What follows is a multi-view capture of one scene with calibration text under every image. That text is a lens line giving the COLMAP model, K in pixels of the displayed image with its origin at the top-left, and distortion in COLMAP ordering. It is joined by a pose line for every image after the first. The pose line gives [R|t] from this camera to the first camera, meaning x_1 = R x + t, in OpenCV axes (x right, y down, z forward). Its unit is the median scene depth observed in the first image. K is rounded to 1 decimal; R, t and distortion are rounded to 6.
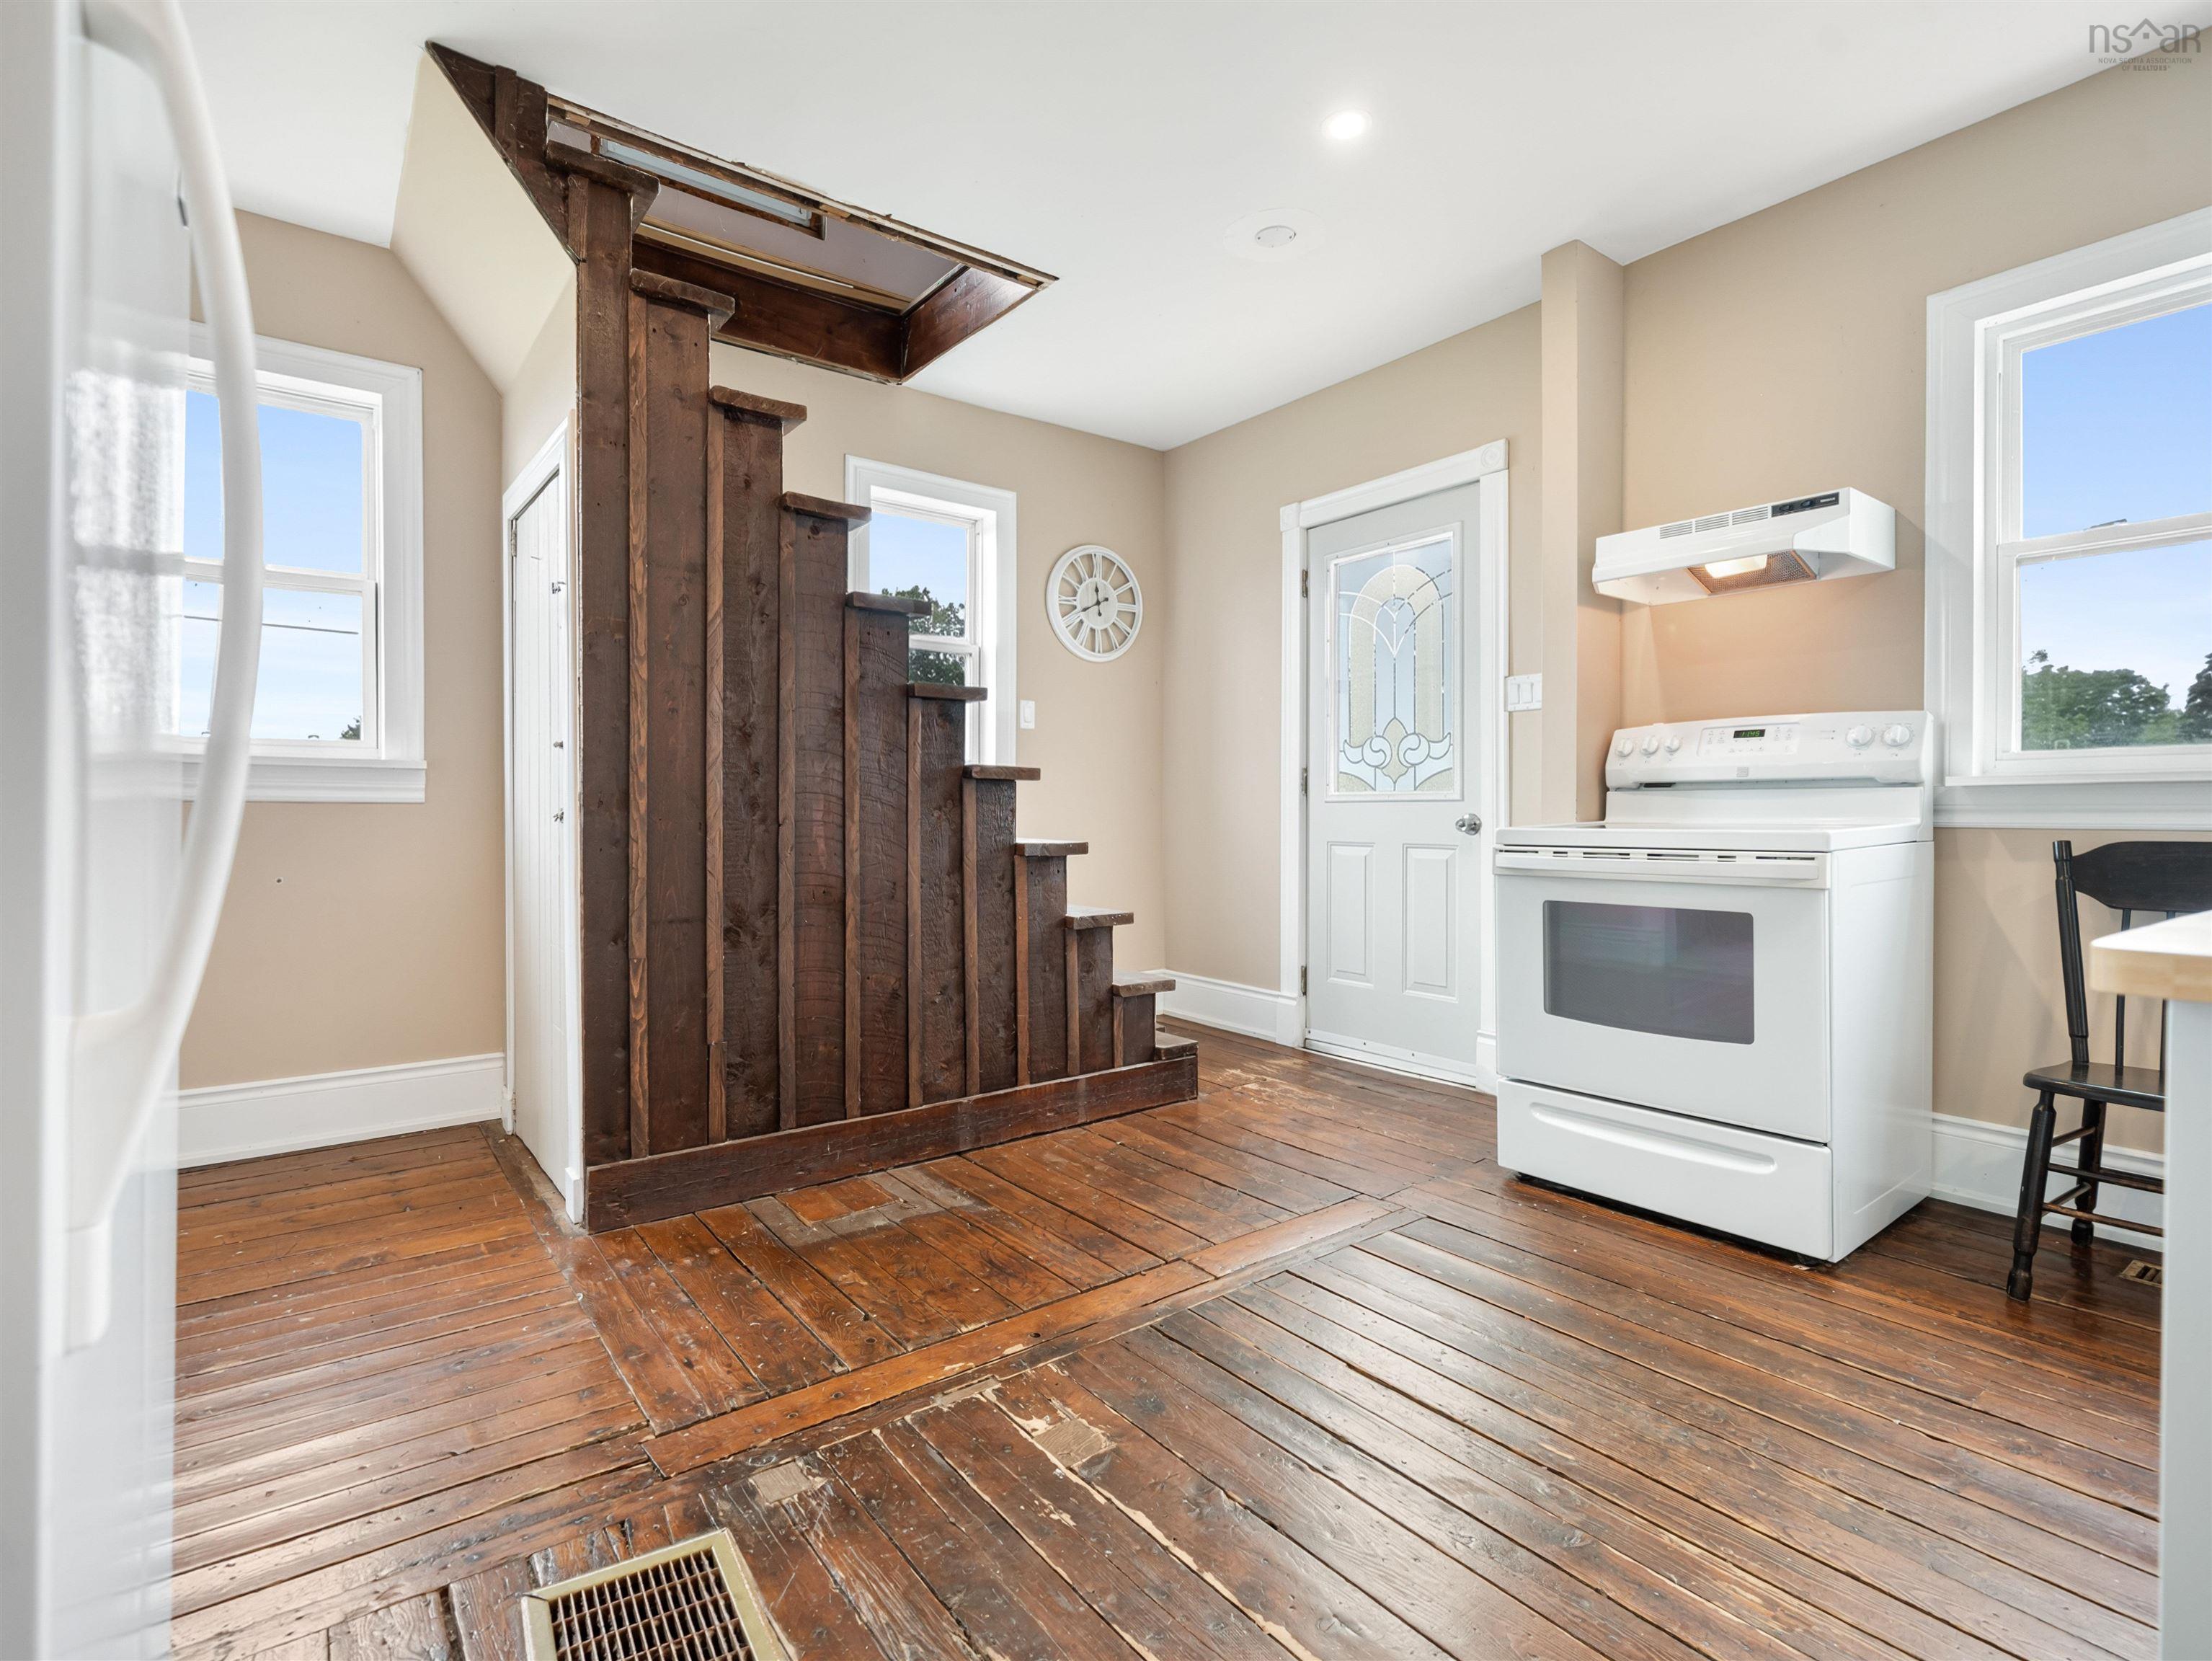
lens RADIAL K [[1064.8, 0, 1098.7], [0, 1064.8, 819.4], [0, 0, 1]] dist [-0.001706, -0.001969]
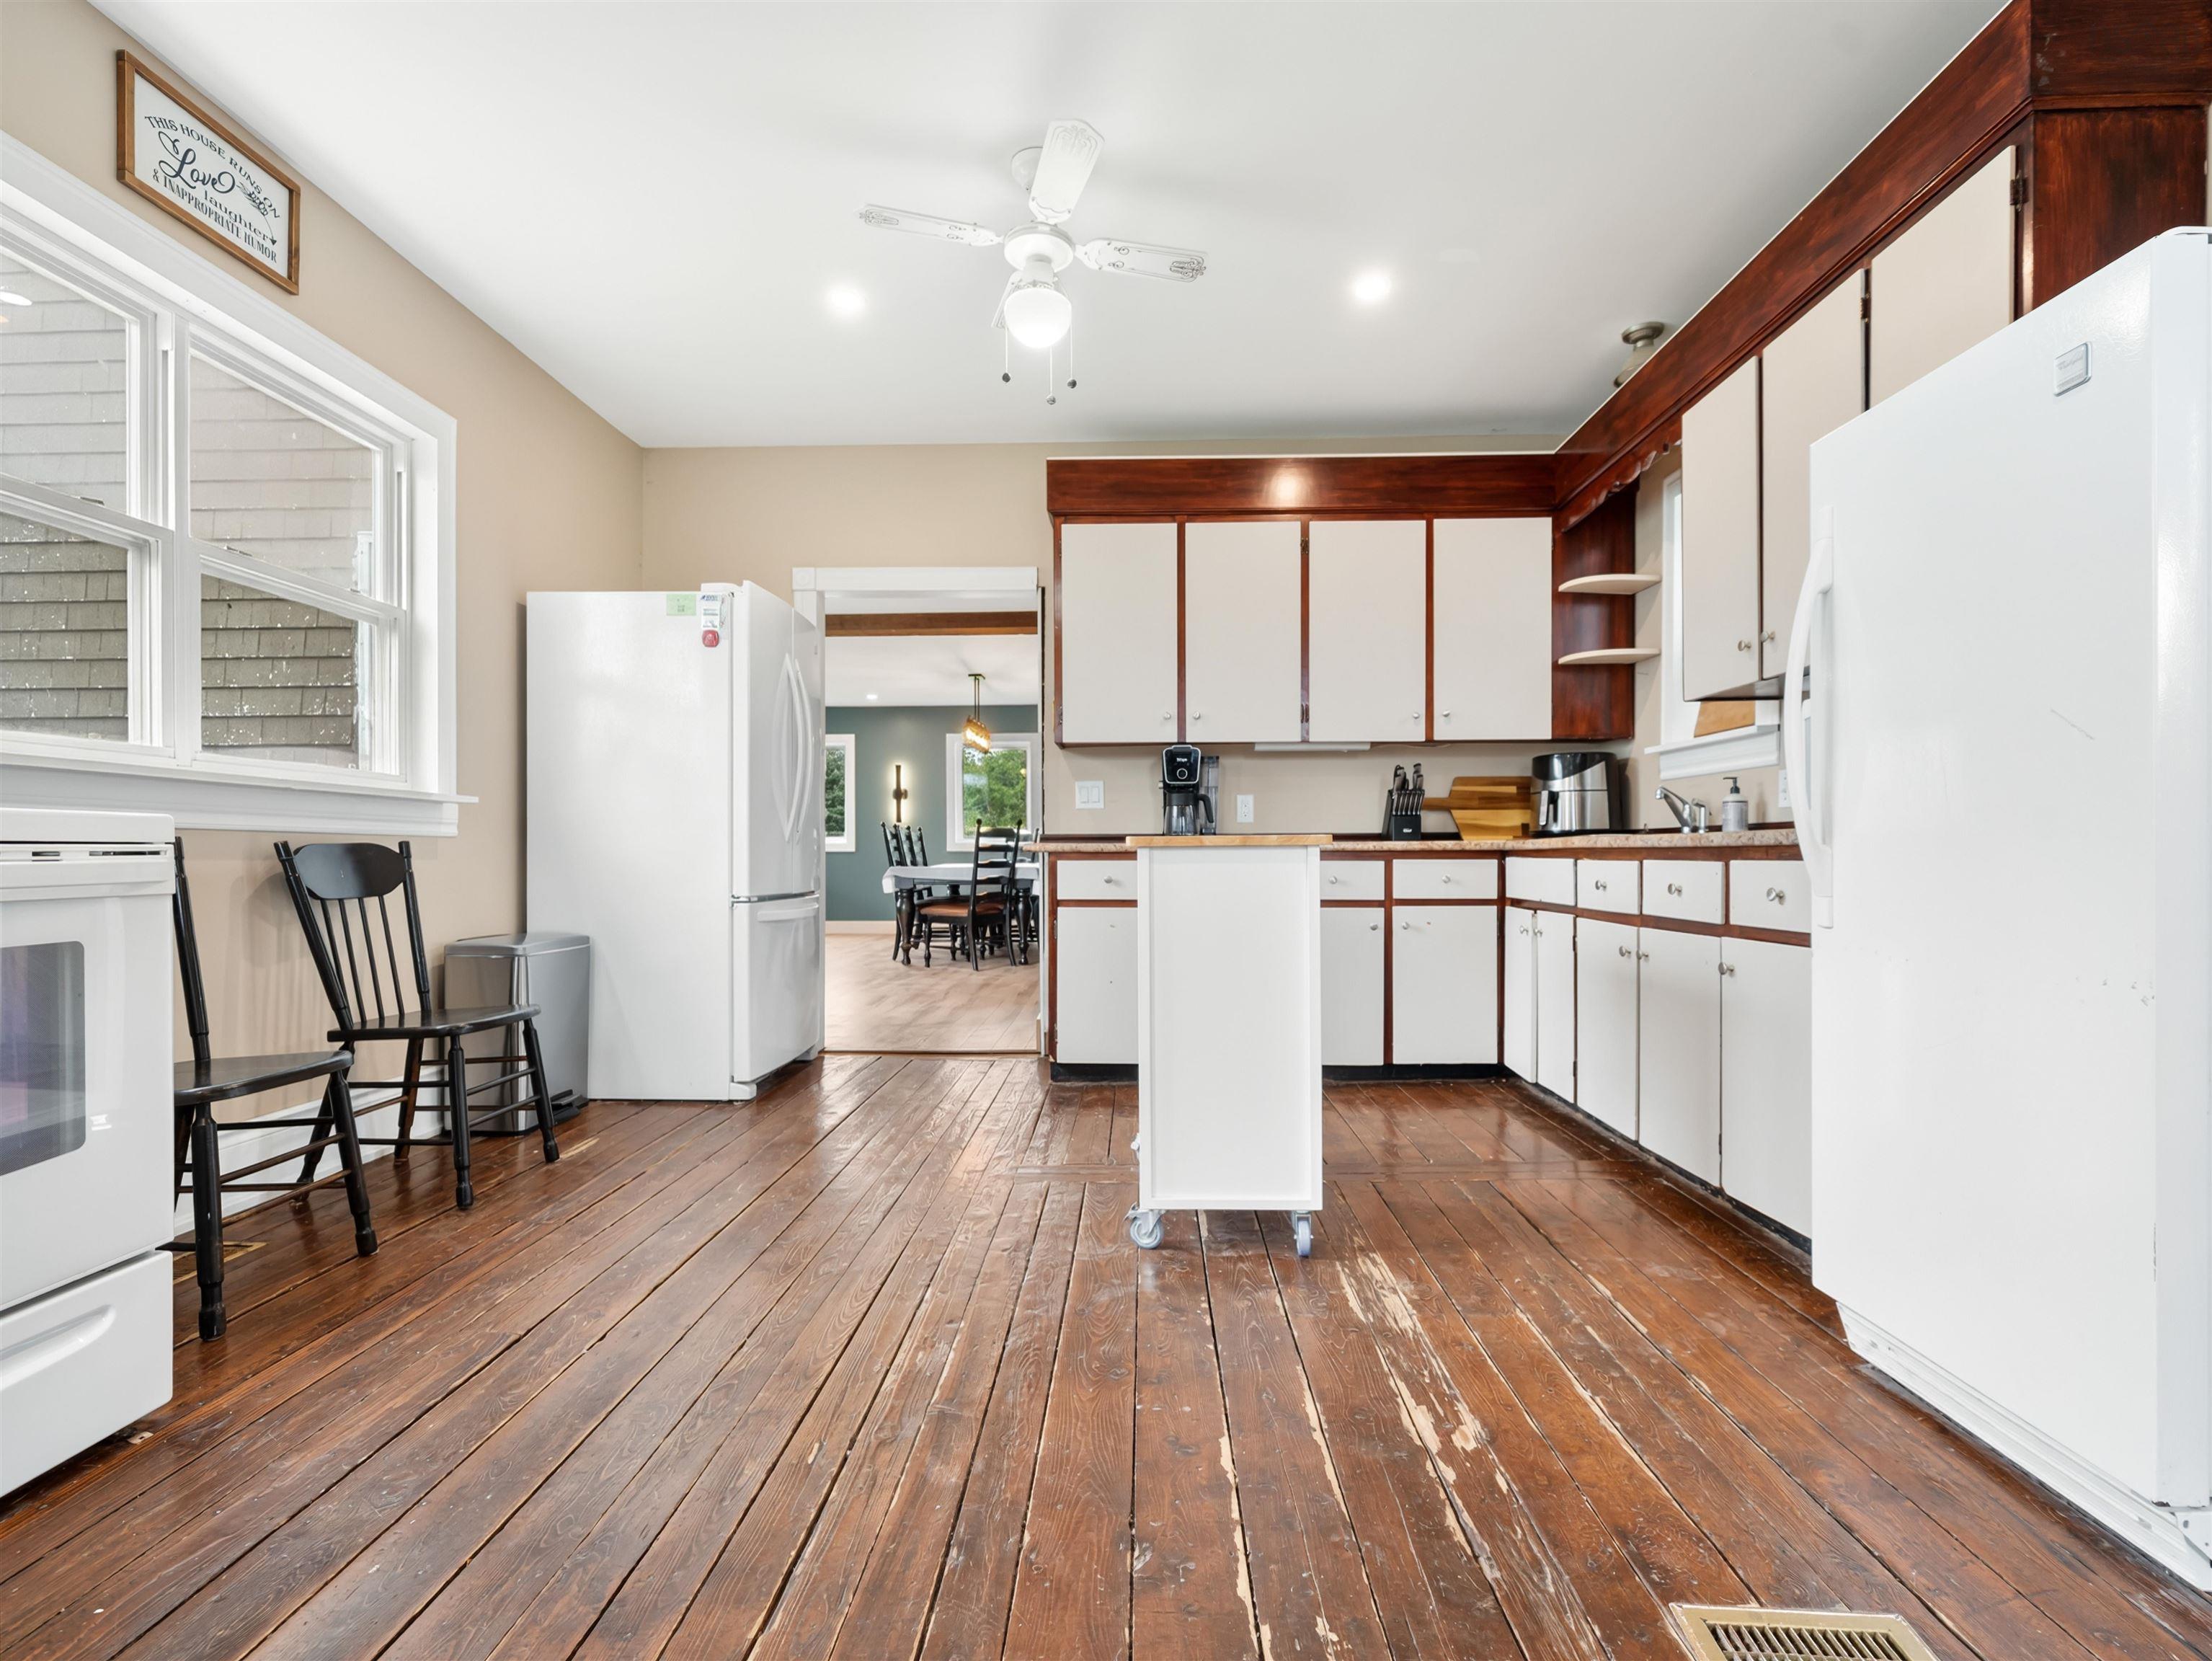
lens RADIAL K [[1064.8, 0, 1098.3], [0, 1064.8, 838.8], [0, 0, 1]] dist [-0.001706, -0.001969]
pose [[-0.776192, 0.013524, 0.630352, -0.419639], [0.004207, 0.999859, -0.016272, 0.061454], [-0.630483, -0.009979, -0.776139, 1.744231]]
